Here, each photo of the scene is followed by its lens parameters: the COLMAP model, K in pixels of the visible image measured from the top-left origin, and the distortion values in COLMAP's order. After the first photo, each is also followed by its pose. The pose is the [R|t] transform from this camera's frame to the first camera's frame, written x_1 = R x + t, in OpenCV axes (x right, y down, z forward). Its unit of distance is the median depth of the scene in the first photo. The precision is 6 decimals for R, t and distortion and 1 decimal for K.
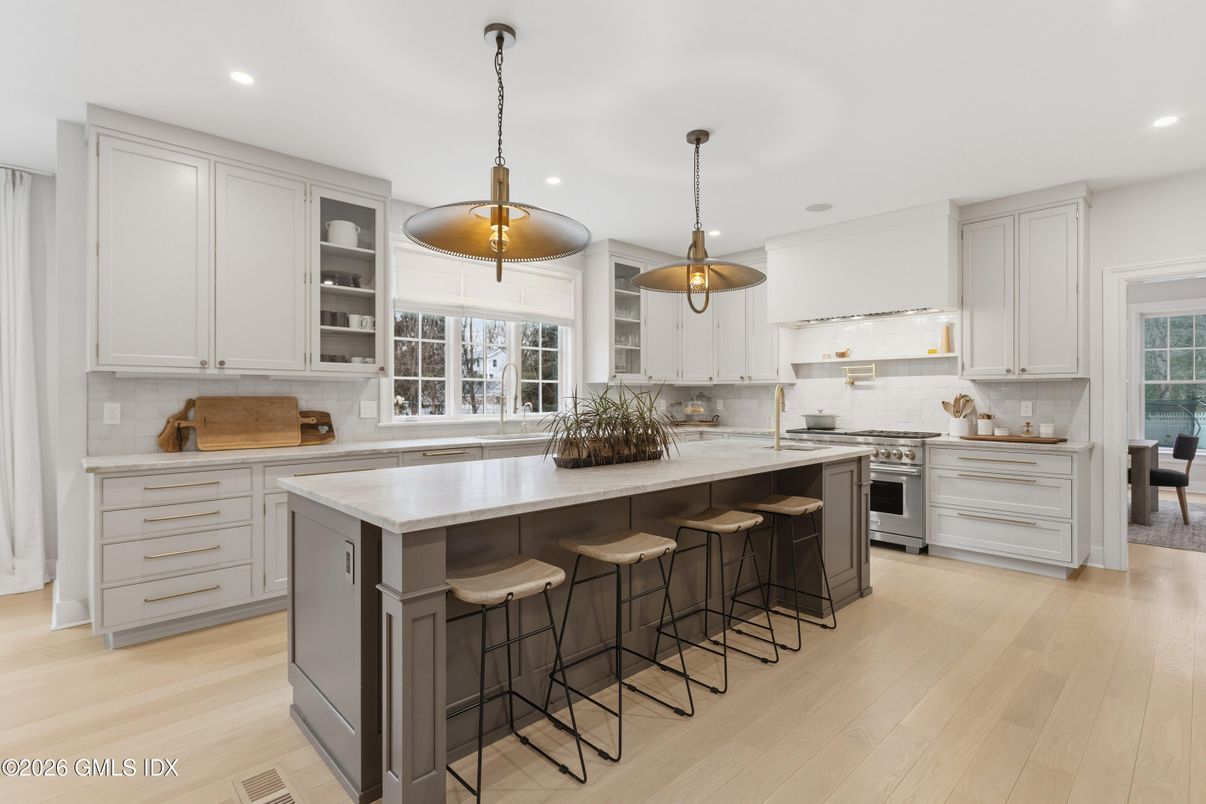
lens RADIAL K [[566.6, 0, 604.0], [0, 566.6, 397.6], [0, 0, 1]] dist [-0.061489, 0.022168]
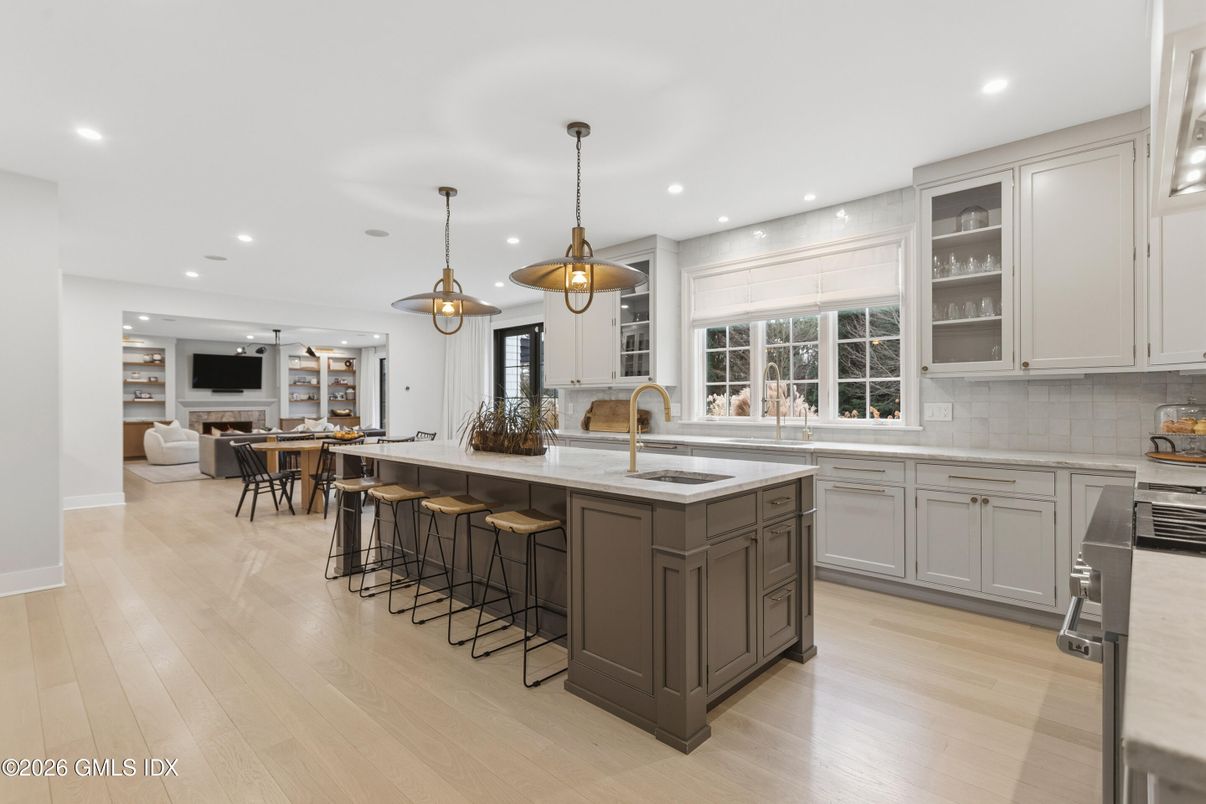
lens RADIAL K [[566.6, 0, 604.0], [0, 566.6, 397.6], [0, 0, 1]] dist [-0.061489, 0.022168]
pose [[0.033678, -0.005236, -0.999419, 0.791674], [0.002238, 0.999984, -0.005164, -0.000557], [0.999430, -0.002063, 0.033690, 0.709595]]
